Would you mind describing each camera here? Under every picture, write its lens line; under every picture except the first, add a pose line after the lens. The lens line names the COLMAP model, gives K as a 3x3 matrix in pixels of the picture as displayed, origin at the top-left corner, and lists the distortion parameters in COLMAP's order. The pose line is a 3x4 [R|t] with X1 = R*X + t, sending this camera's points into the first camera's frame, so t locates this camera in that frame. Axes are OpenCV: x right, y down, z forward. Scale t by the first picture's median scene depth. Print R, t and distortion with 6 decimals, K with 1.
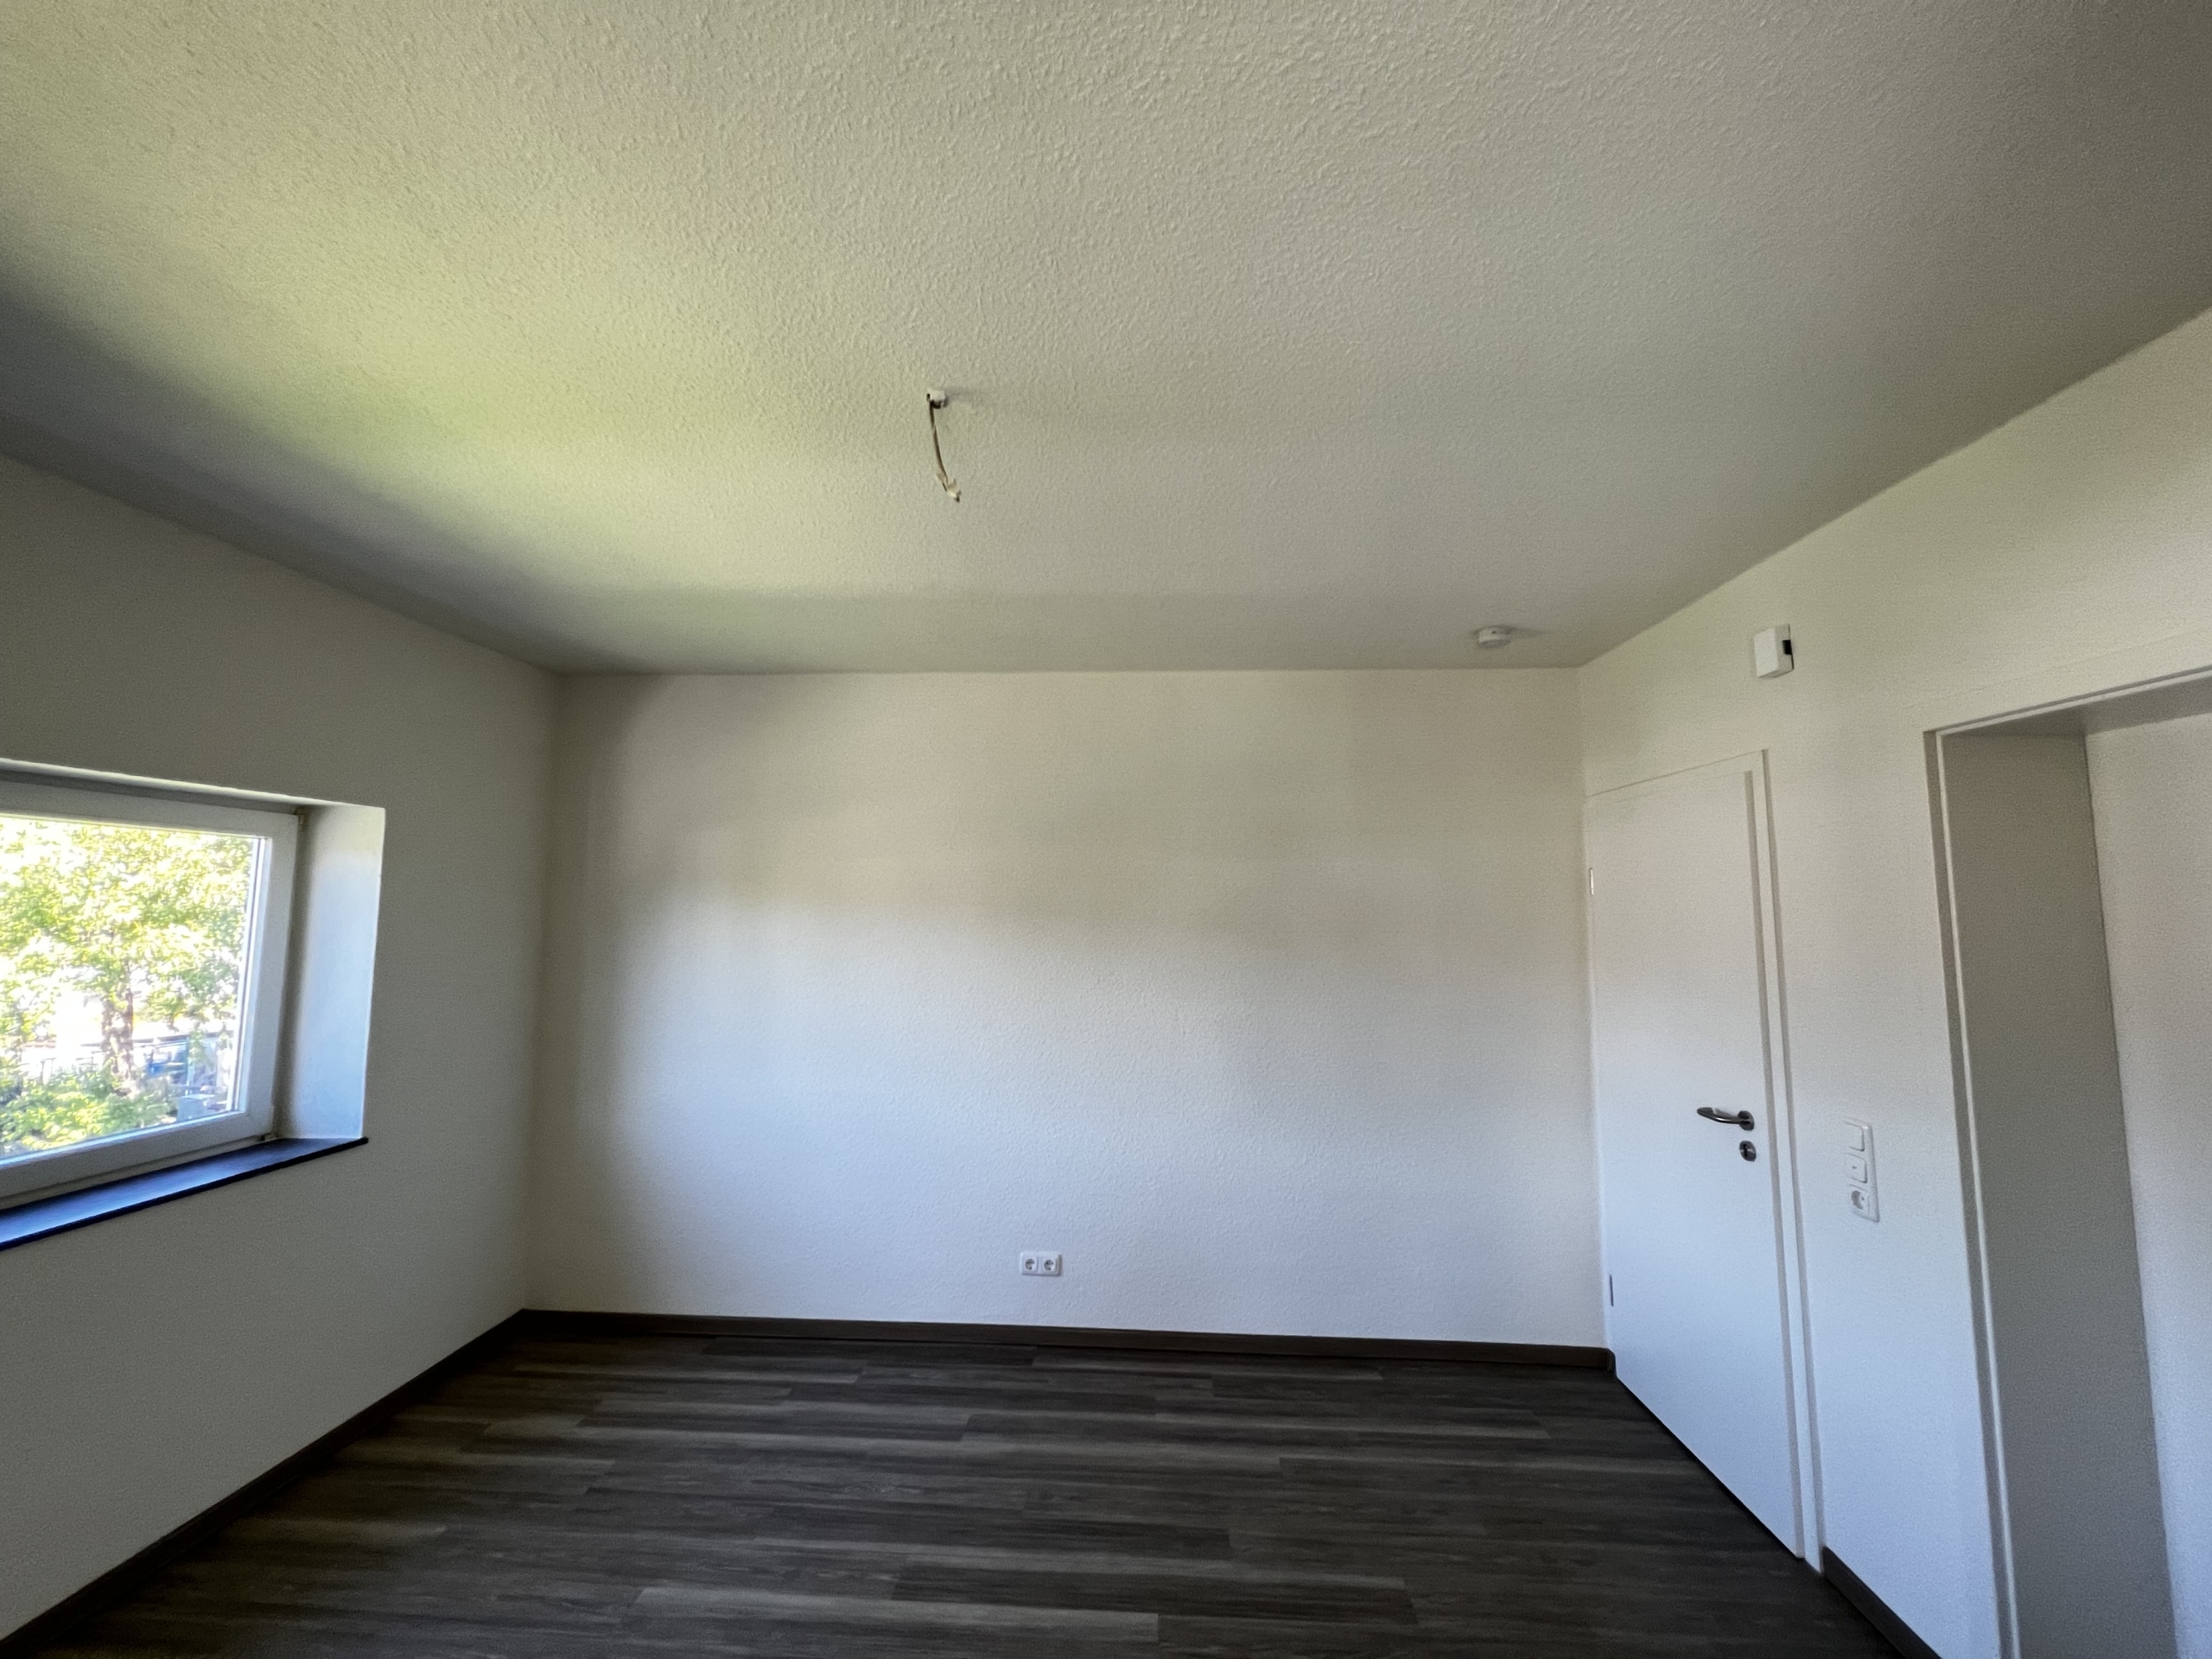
lens RADIAL K [[882.2, 0, 1099.4], [0, 882.2, 823.6], [0, 0, 1]] dist [0.000703, 0.000017]
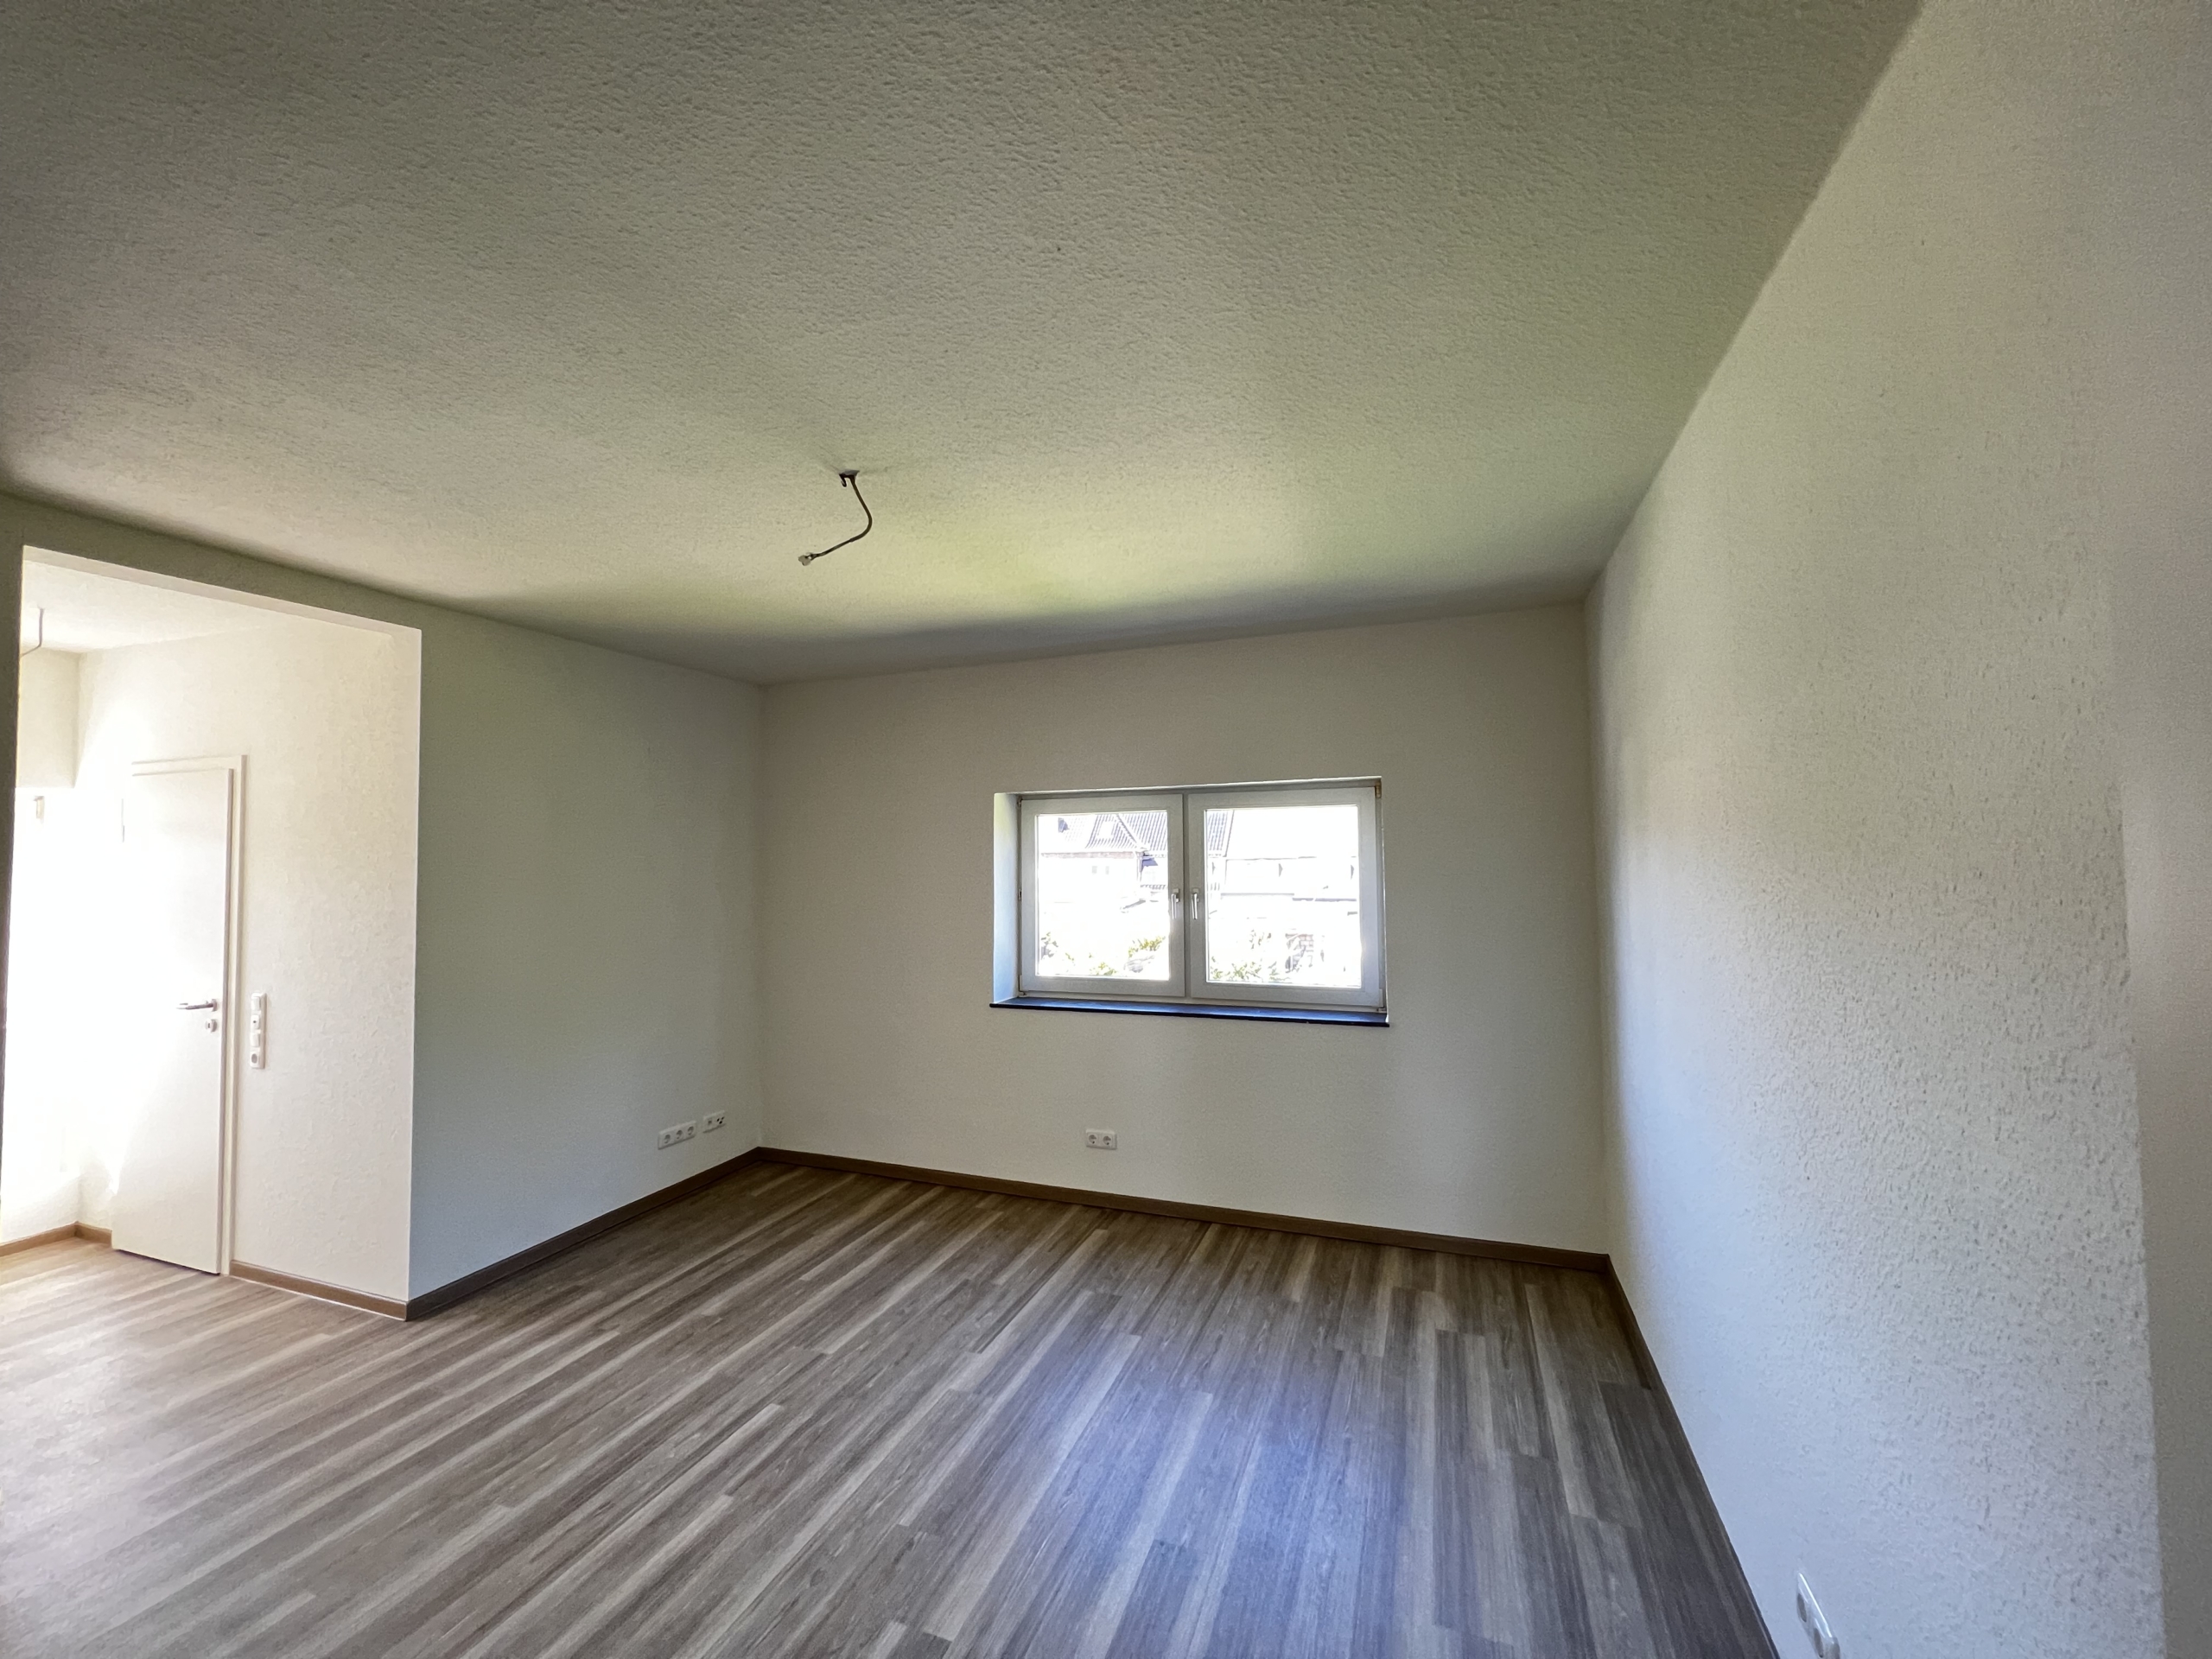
lens RADIAL K [[882.2, 0, 1109.6], [0, 882.2, 834.7], [0, 0, 1]] dist [0.000703, 0.000017]
pose [[-0.291391, -0.038782, -0.955817, 0.571752], [0.099394, 0.992542, -0.070574, 0.129807], [0.951426, -0.115567, -0.285363, 1.019443]]
